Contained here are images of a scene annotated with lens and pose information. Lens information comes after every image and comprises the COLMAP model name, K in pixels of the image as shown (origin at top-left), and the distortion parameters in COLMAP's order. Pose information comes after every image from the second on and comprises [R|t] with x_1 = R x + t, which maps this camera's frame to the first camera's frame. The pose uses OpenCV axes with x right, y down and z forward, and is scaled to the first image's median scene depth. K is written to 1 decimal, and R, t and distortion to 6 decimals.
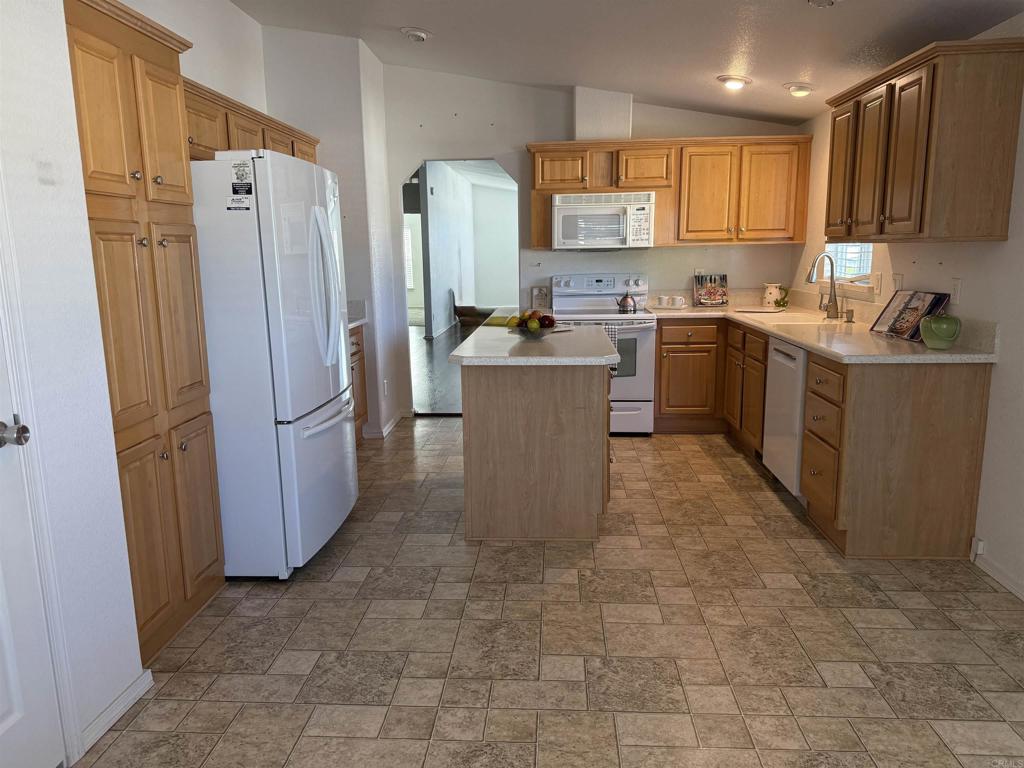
lens RADIAL K [[697.9, 0, 508.3], [0, 697.9, 414.2], [0, 0, 1]] dist [0.000140, -0.004204]
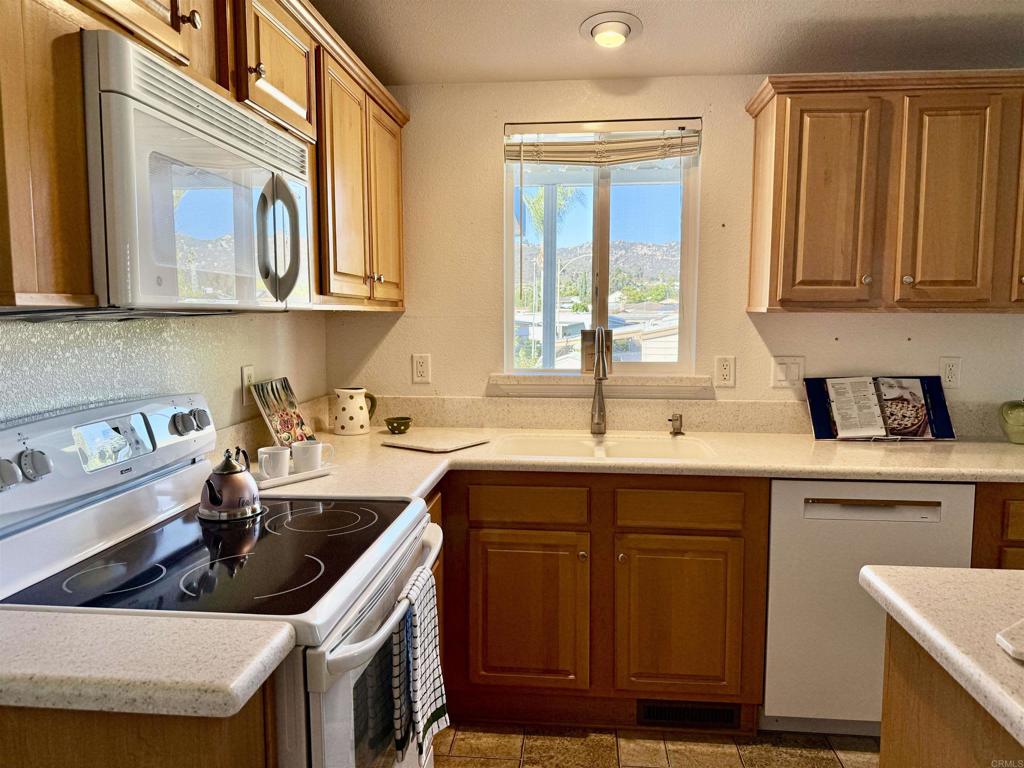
lens RADIAL K [[712.1, 0, 509.0], [0, 712.1, 369.3], [0, 0, 1]] dist [0.034549, -0.067001]
pose [[0.040970, -0.057604, 0.997498, -0.148987], [0.225506, 0.973111, 0.046933, -0.227662], [-0.973380, 0.223019, 0.052859, 0.986534]]
